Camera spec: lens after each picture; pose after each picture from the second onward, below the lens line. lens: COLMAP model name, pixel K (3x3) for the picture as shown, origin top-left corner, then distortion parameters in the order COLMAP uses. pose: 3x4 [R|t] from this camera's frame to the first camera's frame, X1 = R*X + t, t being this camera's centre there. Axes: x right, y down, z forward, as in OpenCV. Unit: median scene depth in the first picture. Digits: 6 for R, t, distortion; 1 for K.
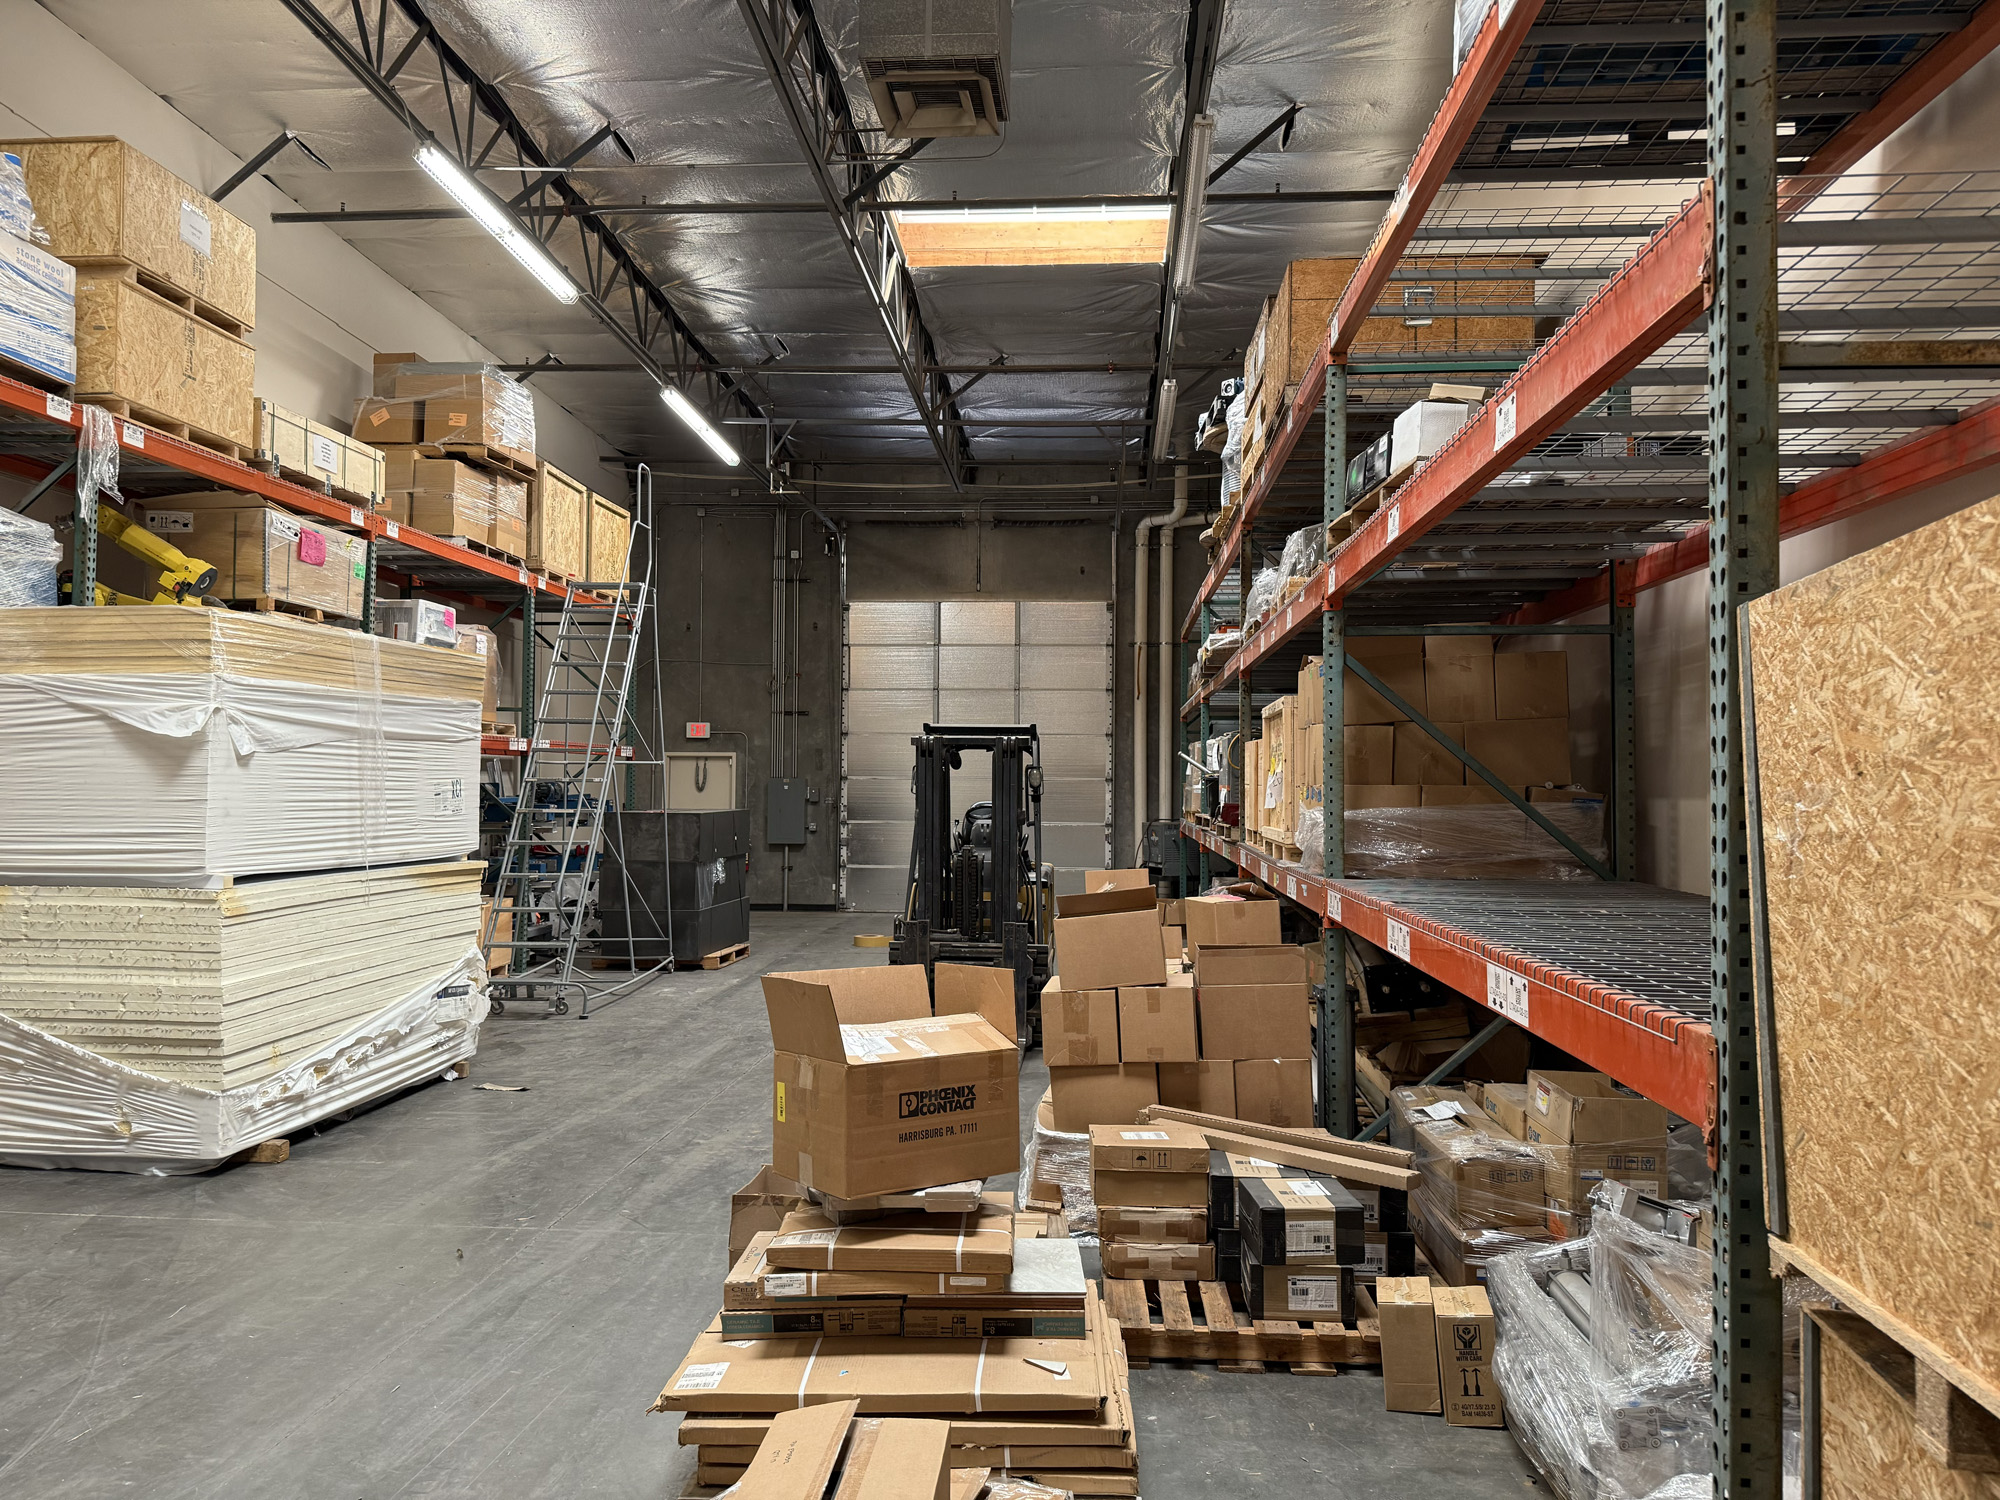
lens RADIAL K [[1410.6, 0, 1004.3], [0, 1410.6, 749.5], [0, 0, 1]] dist [0.001947, -0.008126]
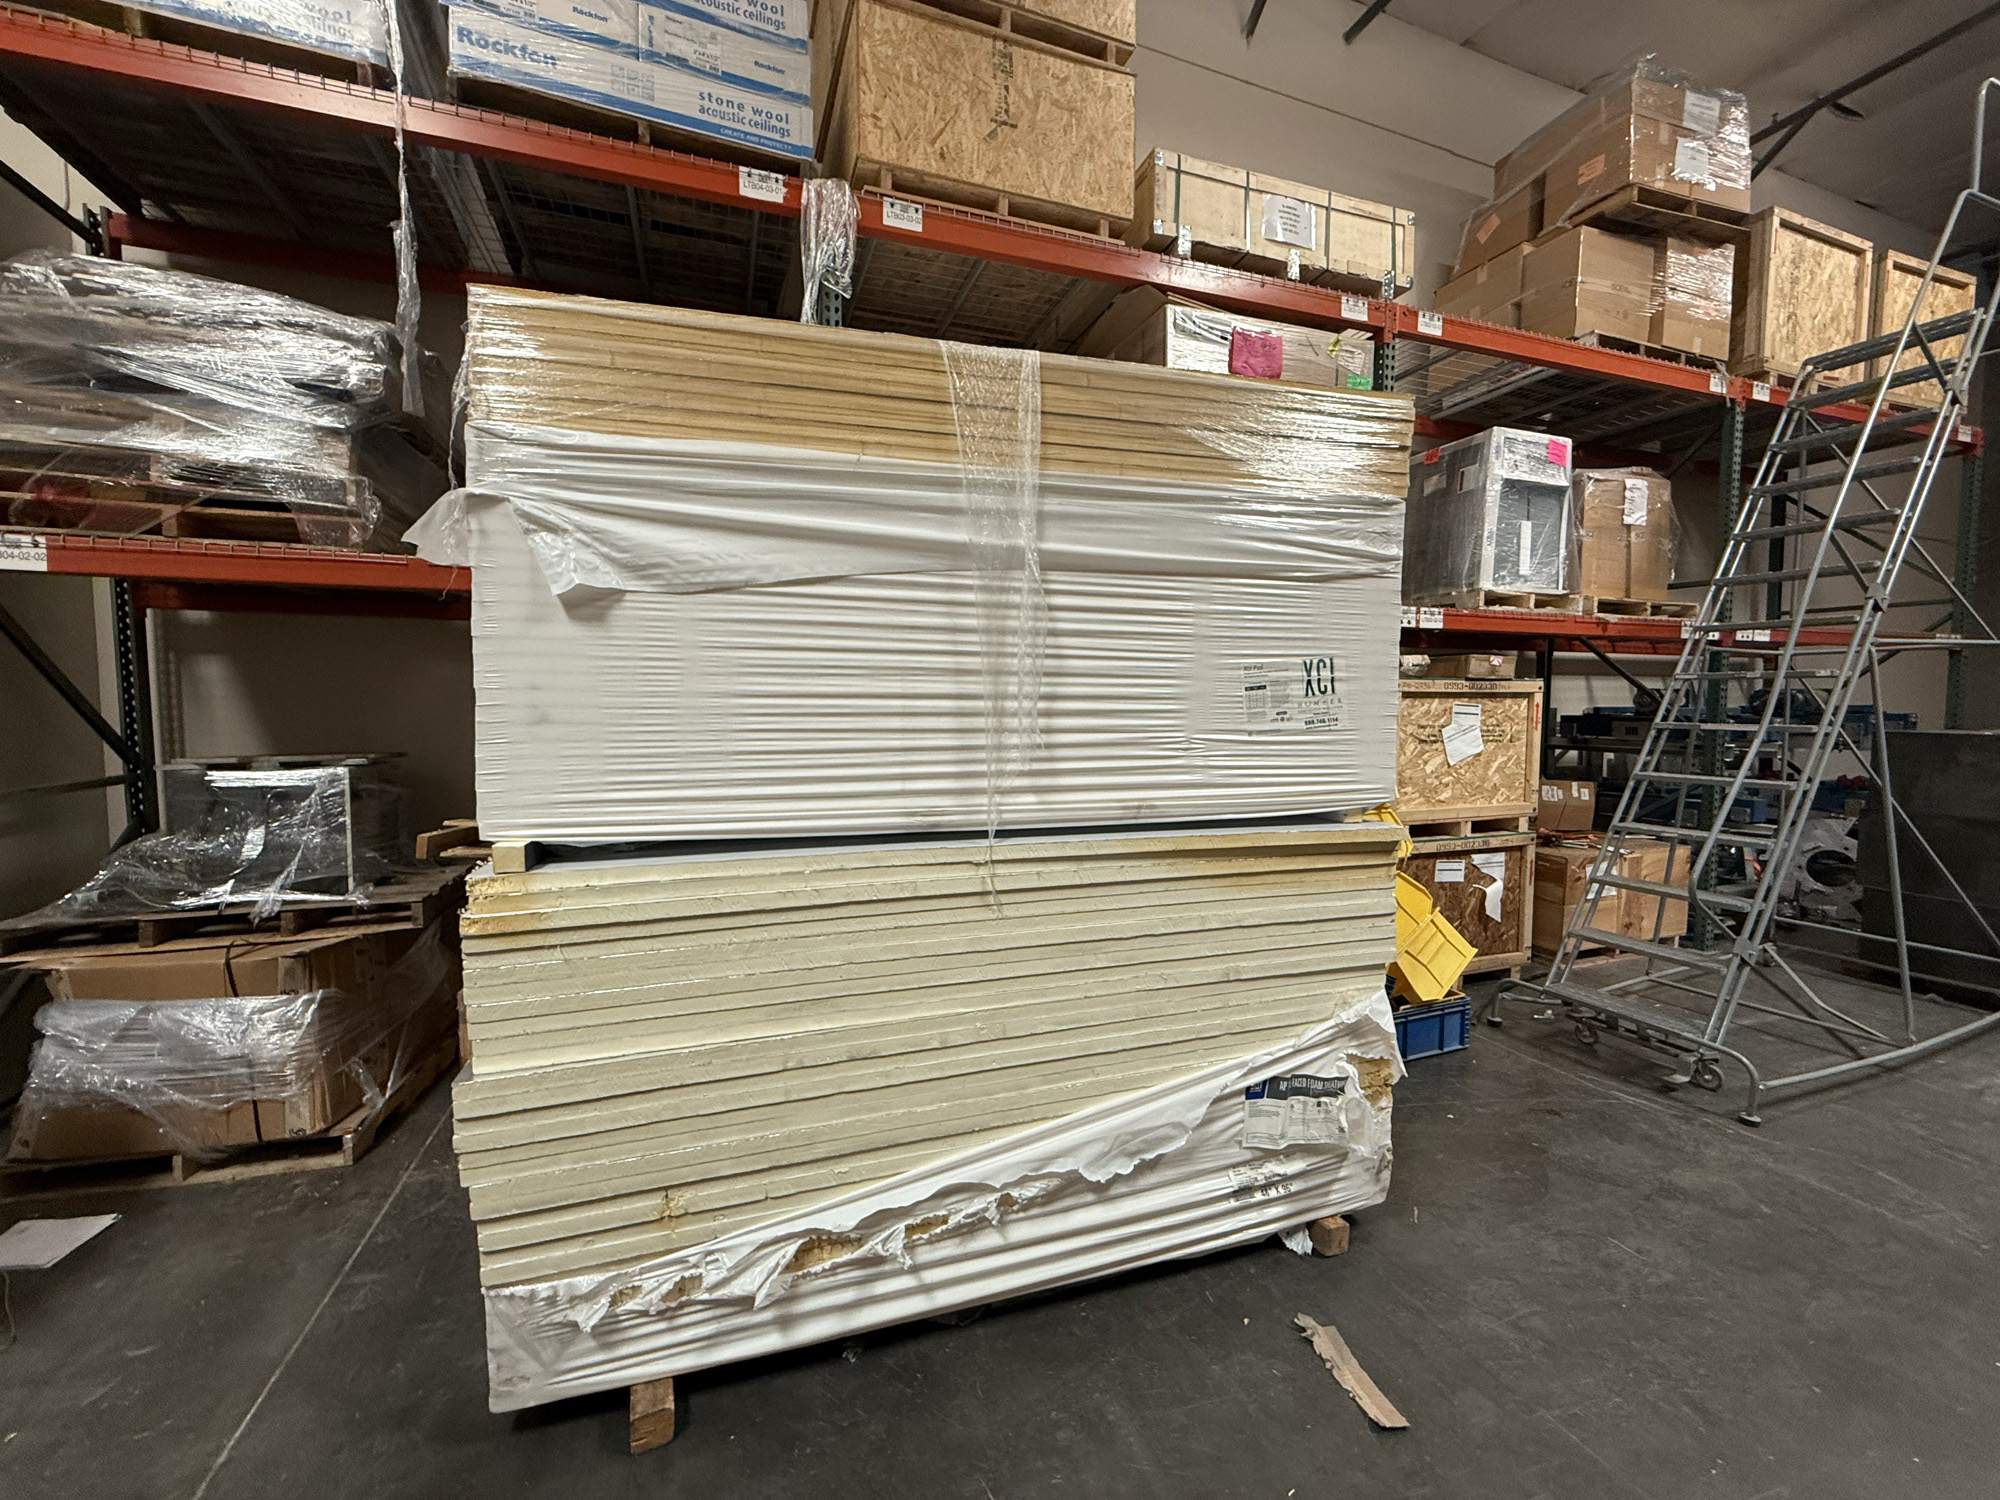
lens RADIAL K [[805.0, 0, 996.5], [0, 805.0, 750.0], [0, 0, 1]] dist [-0.002101, -0.000921]
pose [[0.396535, 0.045305, -0.916901, -0.178727], [0.025729, 0.997841, 0.060432, 0.033556], [0.917659, -0.047554, 0.394513, 0.798059]]
